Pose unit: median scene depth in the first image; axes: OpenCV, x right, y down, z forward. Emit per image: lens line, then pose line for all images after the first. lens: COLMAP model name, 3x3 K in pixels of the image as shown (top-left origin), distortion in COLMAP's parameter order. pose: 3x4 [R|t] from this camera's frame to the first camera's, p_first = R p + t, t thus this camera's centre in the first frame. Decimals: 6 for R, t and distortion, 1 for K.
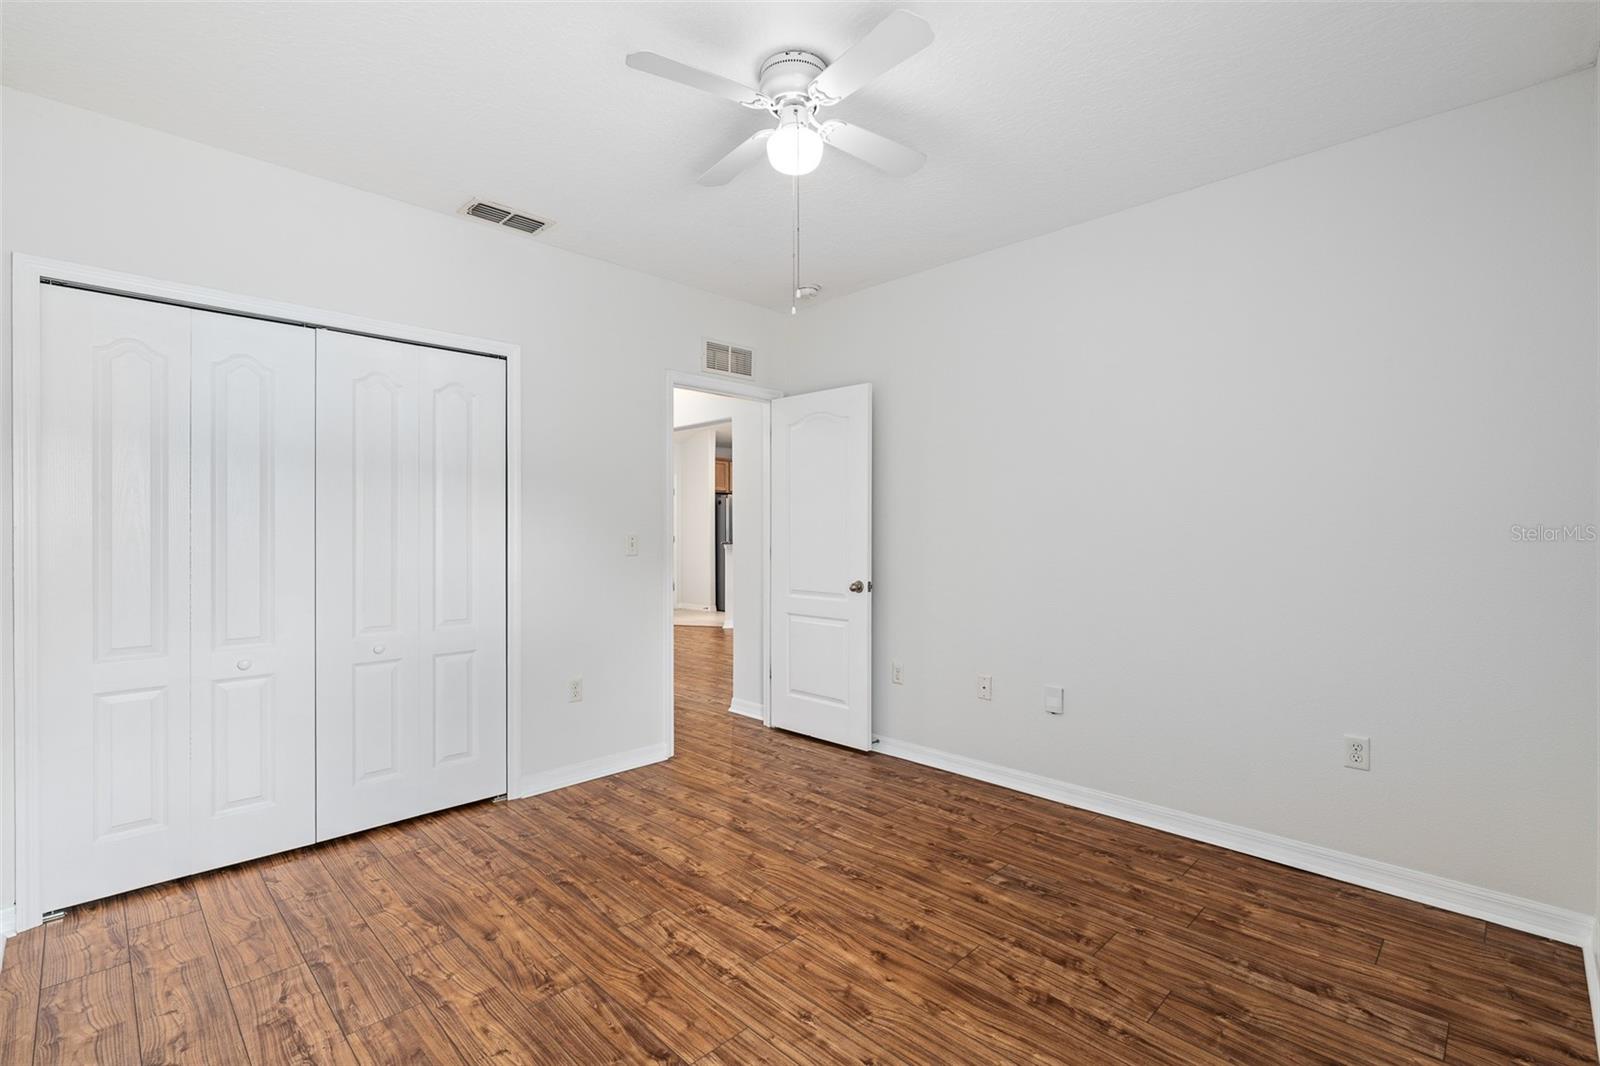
lens RADIAL K [[728.4, 0, 798.2], [0, 728.4, 514.7], [0, 0, 1]] dist [-0.004156, 0.000578]
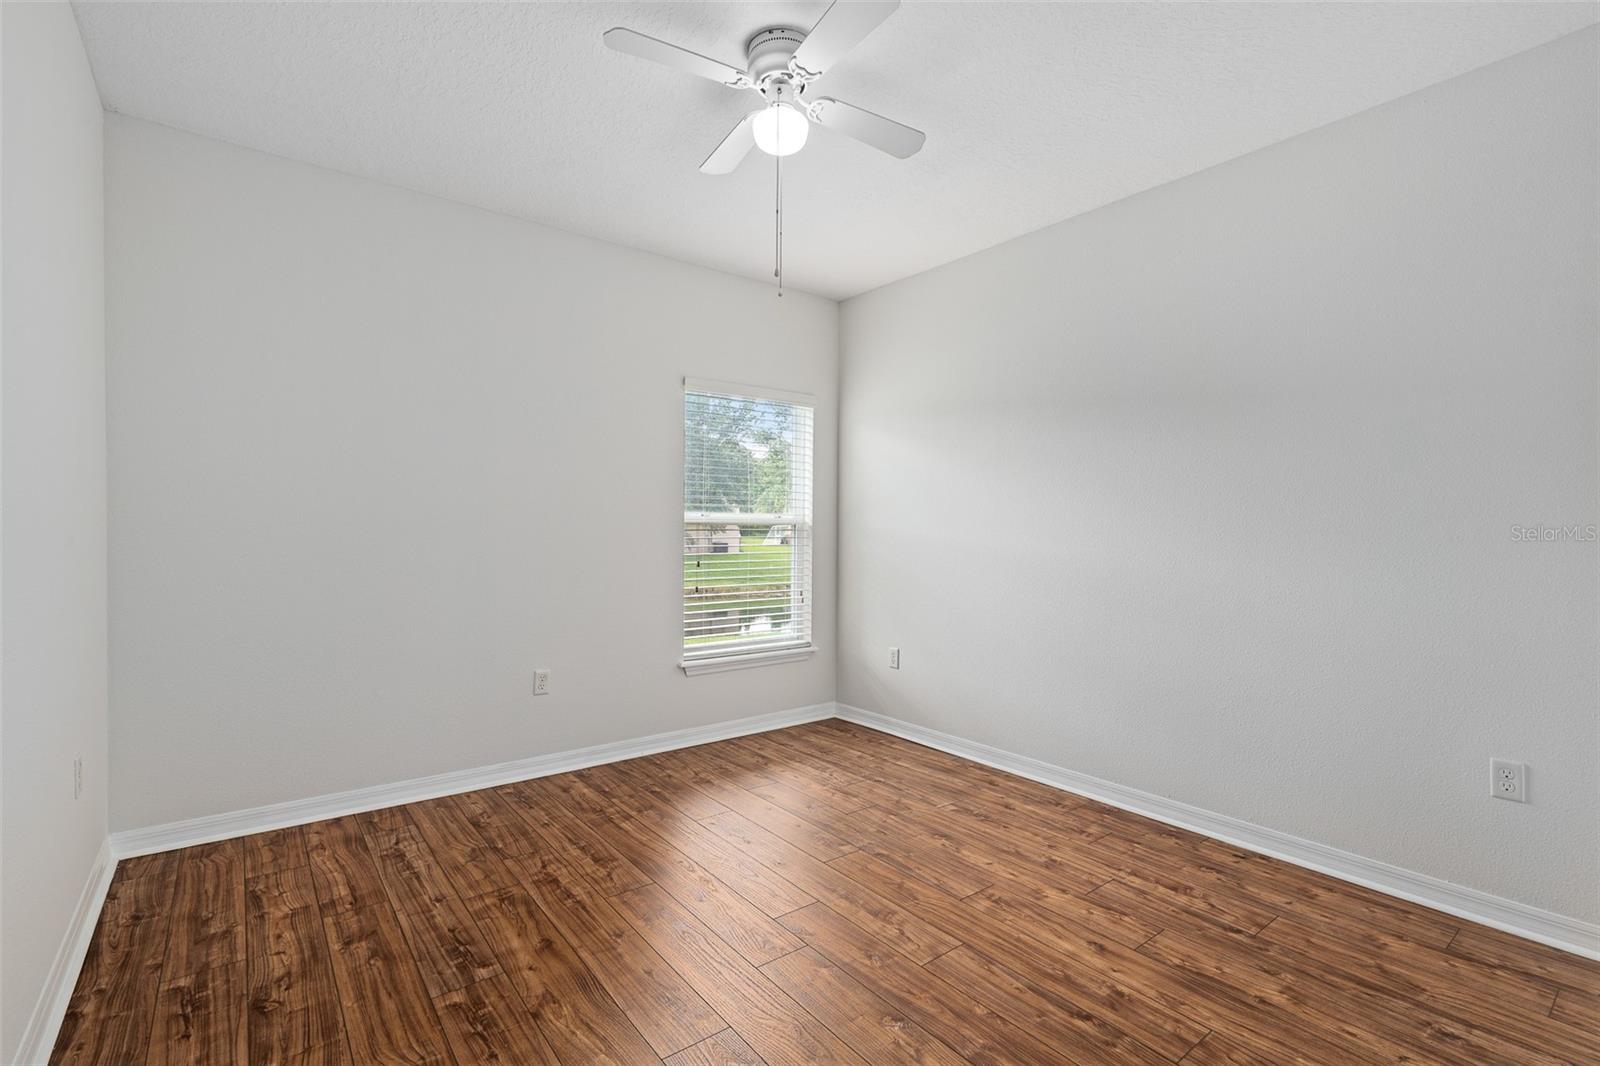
lens RADIAL K [[728.4, 0, 798.2], [0, 728.4, 514.7], [0, 0, 1]] dist [-0.004156, 0.000578]
pose [[-0.992555, -0.003798, 0.121734, -0.152522], [-0.008604, 0.999203, -0.038977, 0.066860], [-0.121489, -0.039734, -0.991797, 1.962413]]
